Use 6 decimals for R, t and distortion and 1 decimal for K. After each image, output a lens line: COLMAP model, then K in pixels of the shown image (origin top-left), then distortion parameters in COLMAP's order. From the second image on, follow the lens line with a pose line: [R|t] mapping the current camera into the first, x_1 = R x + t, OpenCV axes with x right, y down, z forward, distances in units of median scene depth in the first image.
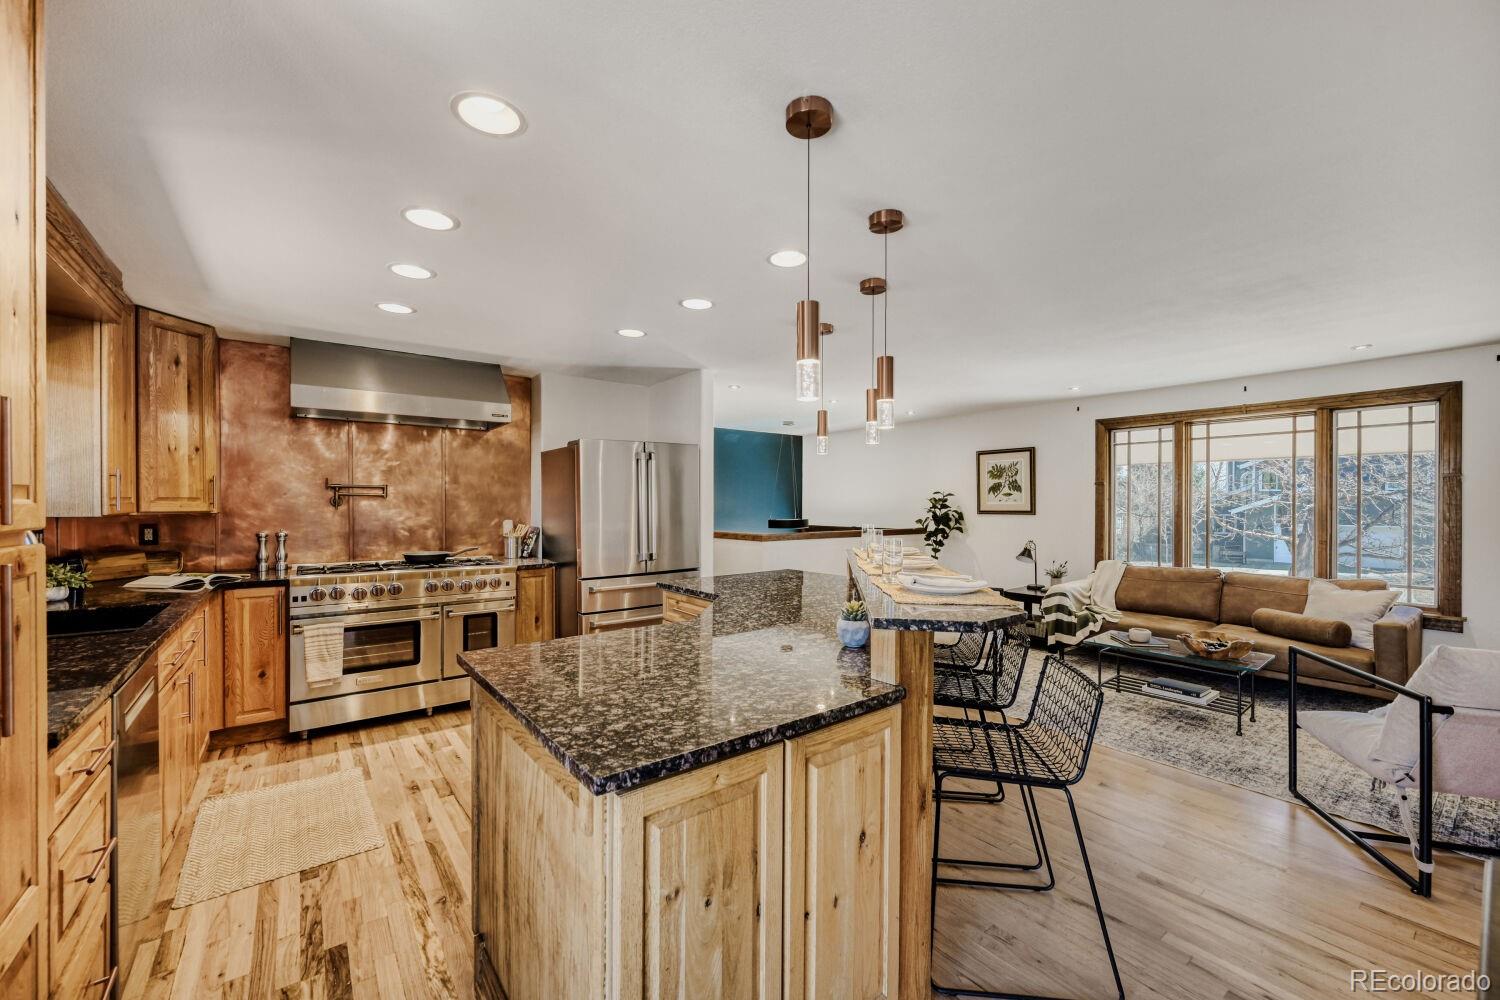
lens RADIAL K [[598.6, 0, 757.7], [0, 598.6, 504.8], [0, 0, 1]] dist [-0.000871, 0.000686]
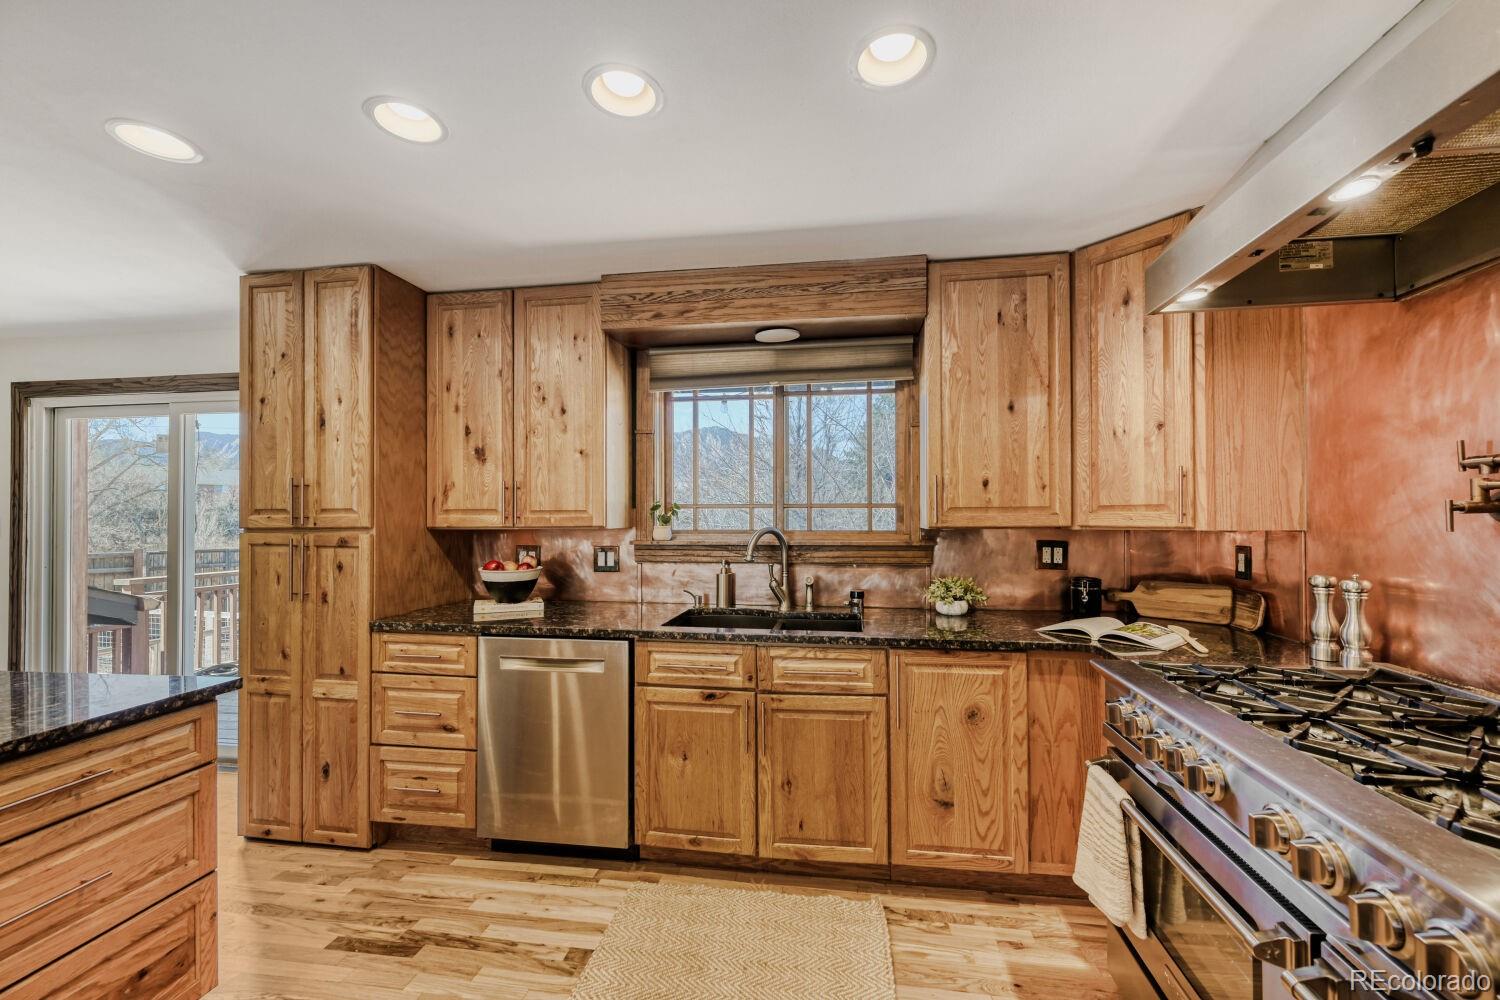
lens RADIAL K [[598.6, 0, 762.9], [0, 598.6, 507.4], [0, 0, 1]] dist [-0.000871, 0.000686]
pose [[-0.718072, -0.009515, -0.695903, -0.160775], [-0.000672, 0.999916, -0.012979, -0.000617], [0.695968, -0.008852, -0.718018, 0.839251]]
